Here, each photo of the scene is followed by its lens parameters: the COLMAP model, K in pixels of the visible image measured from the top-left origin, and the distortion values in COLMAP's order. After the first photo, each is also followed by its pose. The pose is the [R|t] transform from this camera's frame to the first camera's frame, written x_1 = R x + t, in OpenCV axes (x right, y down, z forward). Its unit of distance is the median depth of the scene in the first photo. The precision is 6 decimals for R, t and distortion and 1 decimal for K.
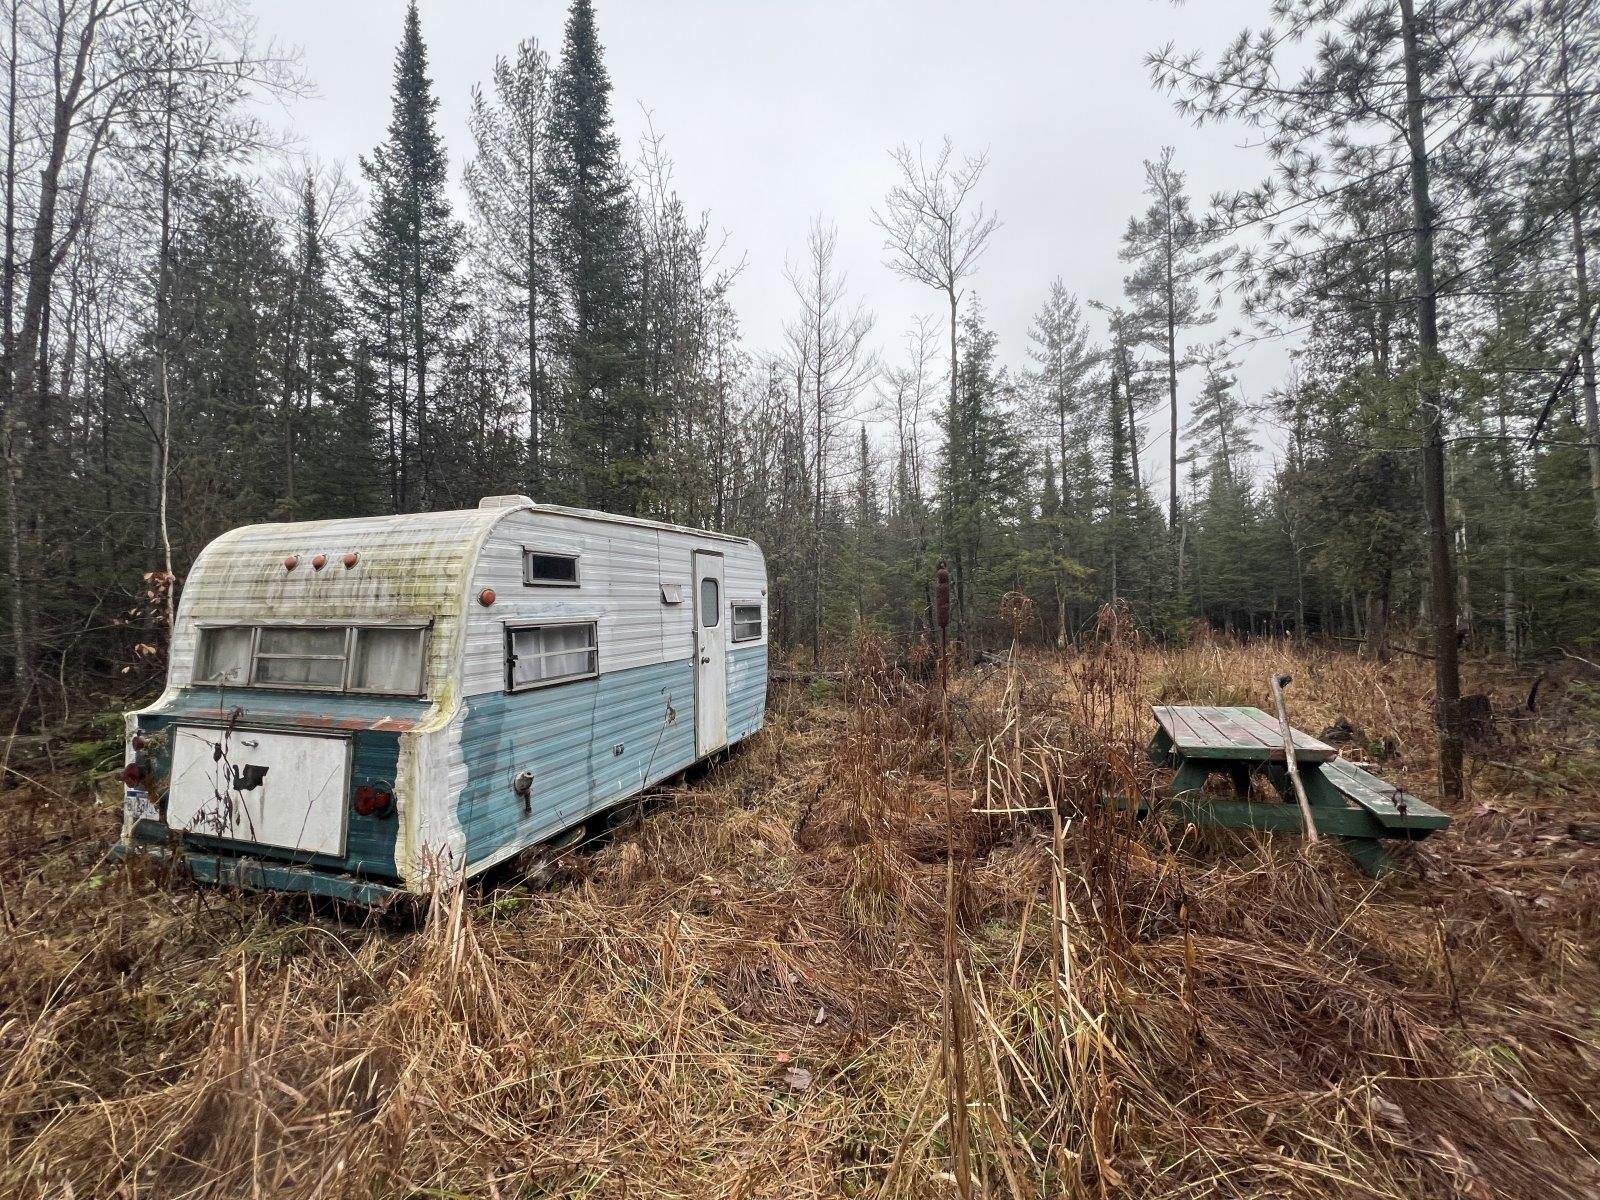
lens RADIAL K [[641.0, 0, 801.5], [0, 641.0, 600.8], [0, 0, 1]] dist [-0.004100, -0.000272]
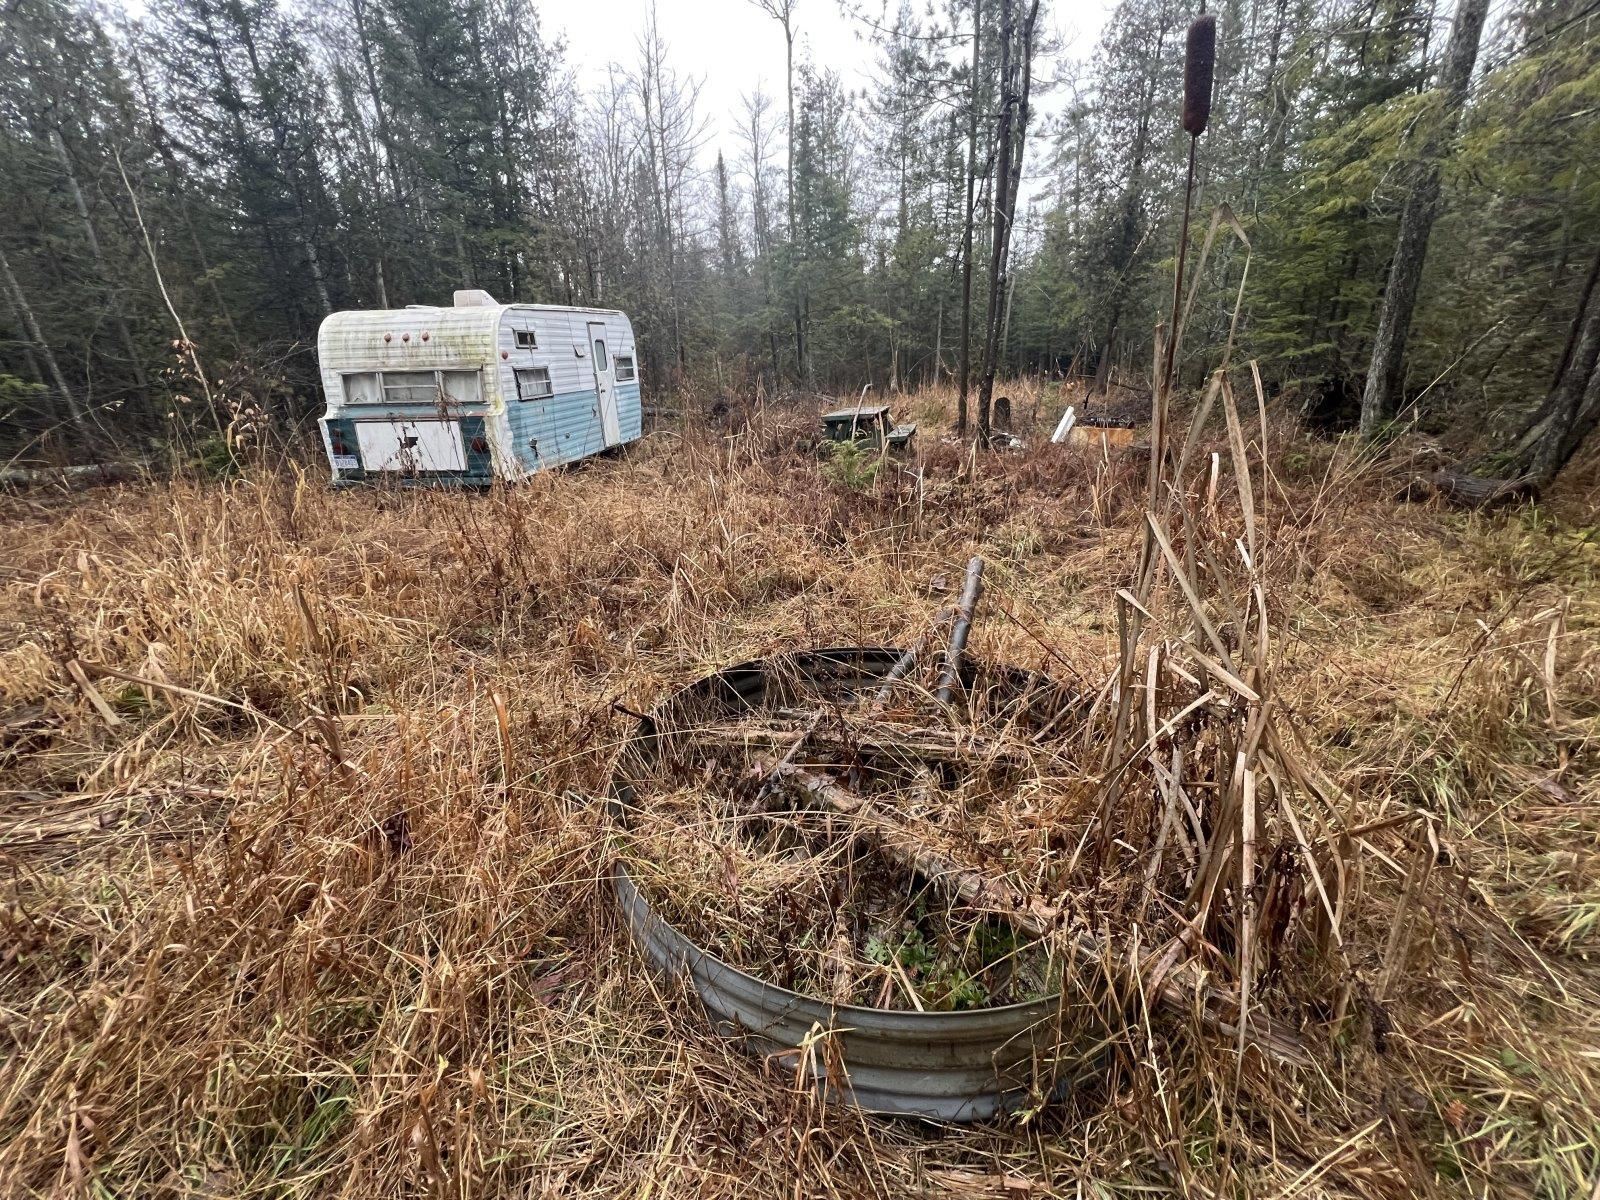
lens RADIAL K [[641.0, 0, 798.7], [0, 641.0, 600.7], [0, 0, 1]] dist [-0.004100, -0.000272]
pose [[0.983621, -0.079769, 0.161640, 0.042213], [0.015574, 0.931003, 0.364678, -0.002392], [-0.179577, -0.356188, 0.916996, -0.830863]]
